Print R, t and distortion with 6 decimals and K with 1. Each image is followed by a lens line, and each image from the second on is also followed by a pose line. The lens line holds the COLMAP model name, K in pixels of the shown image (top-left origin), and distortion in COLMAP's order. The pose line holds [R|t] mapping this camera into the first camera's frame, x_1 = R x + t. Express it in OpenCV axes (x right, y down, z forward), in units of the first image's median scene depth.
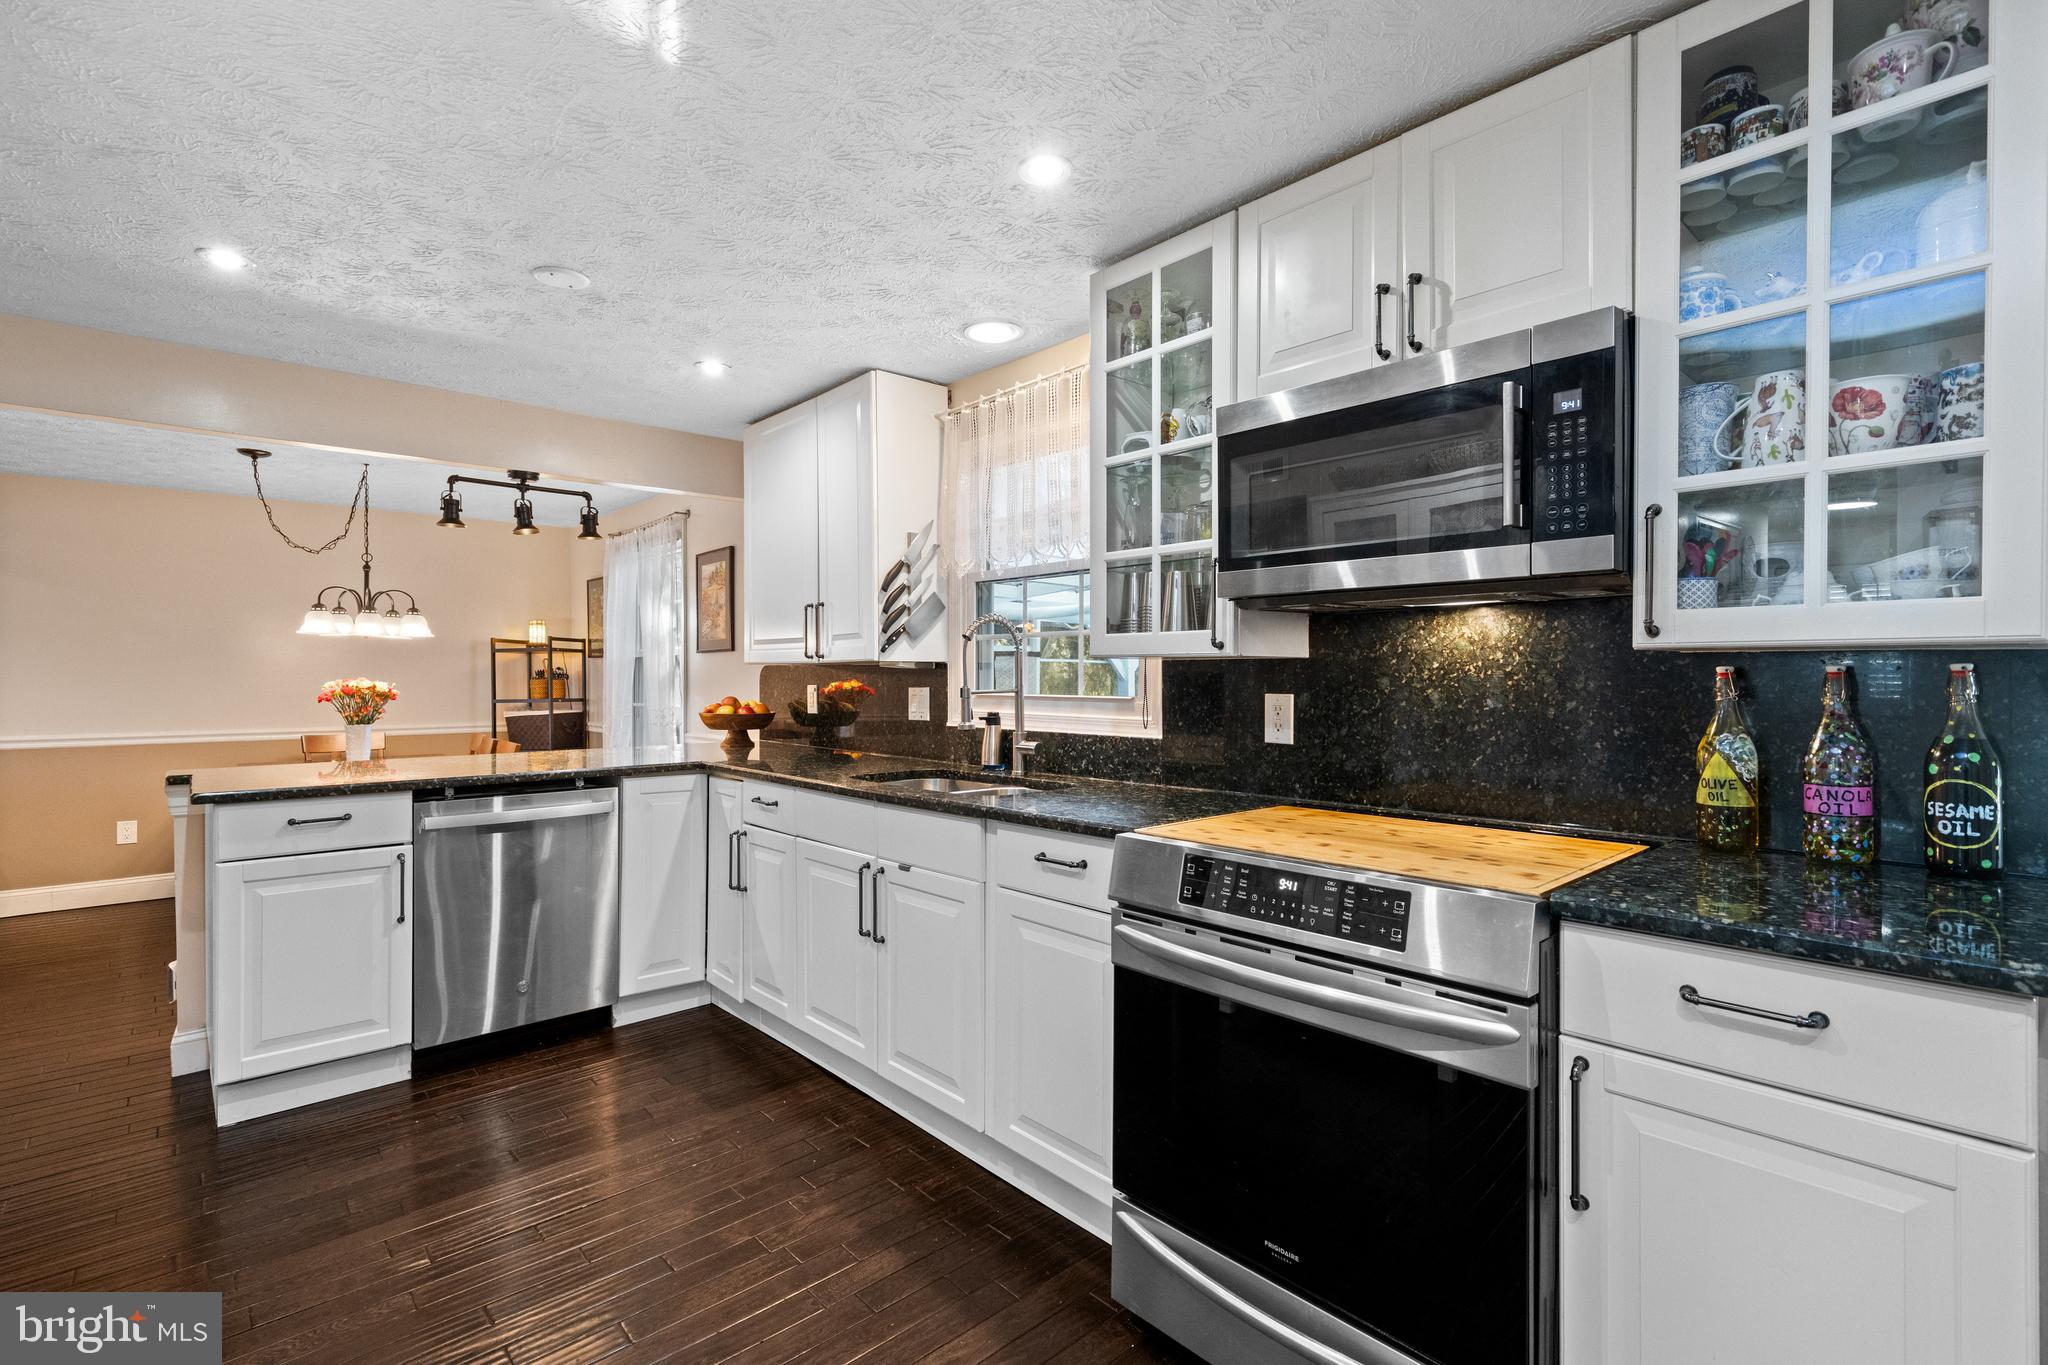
lens RADIAL K [[931.2, 0, 1027.0], [0, 931.2, 676.7], [0, 0, 1]] dist [-0.000156, -0.000101]
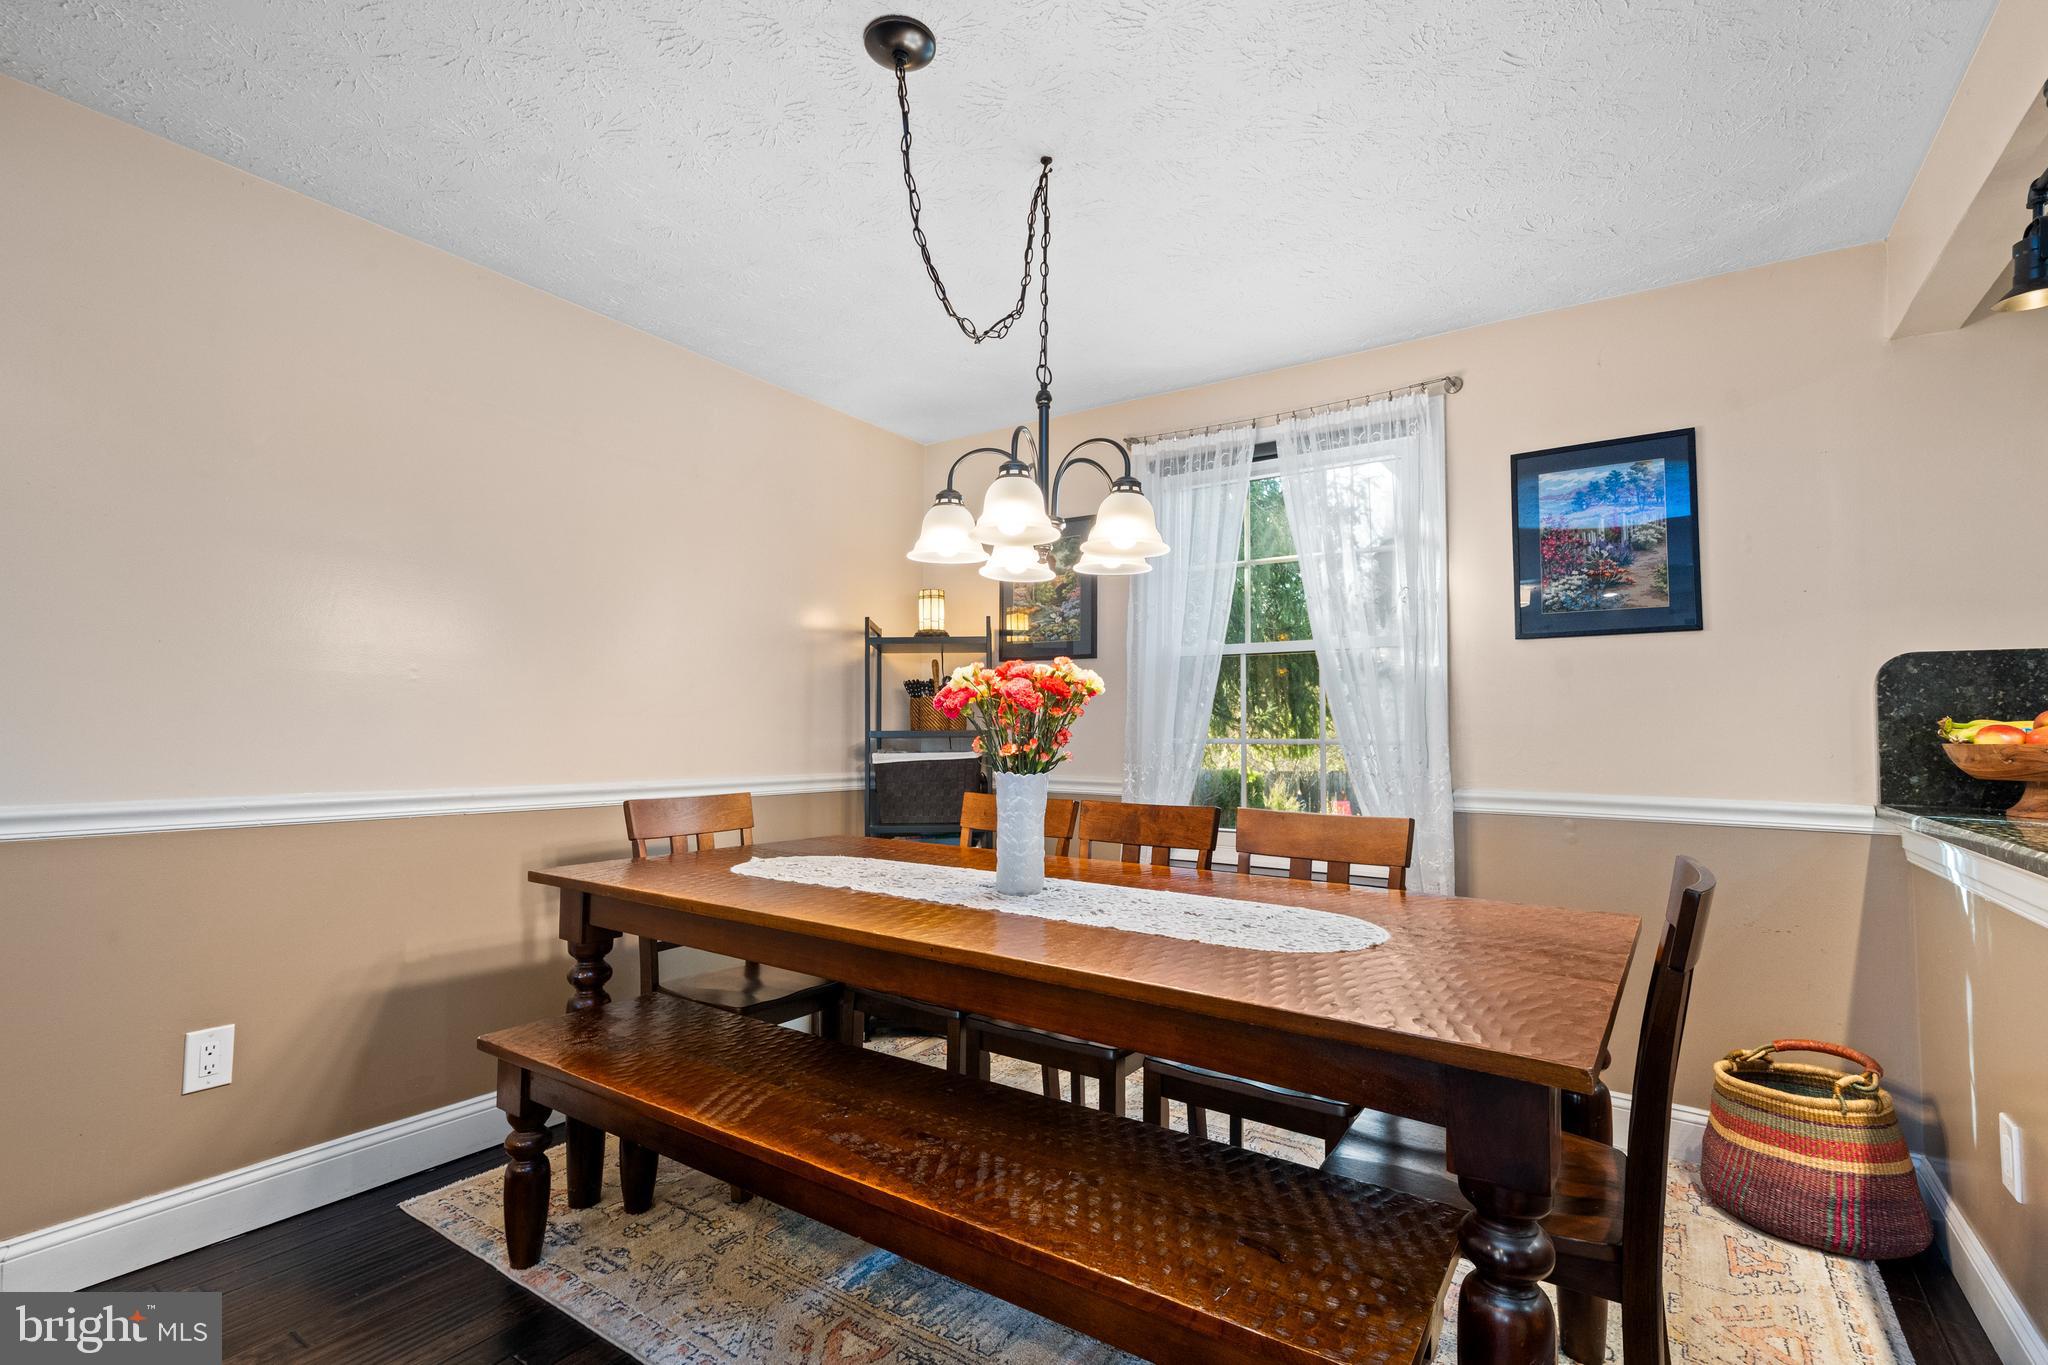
lens RADIAL K [[931.2, 0, 1032.7], [0, 931.2, 690.9], [0, 0, 1]] dist [-0.000156, -0.000101]
pose [[0.970931, 0.018648, 0.238631, -1.609698], [-0.008120, 0.998953, -0.045027, 0.064394], [-0.239221, 0.041781, 0.970066, 1.196801]]
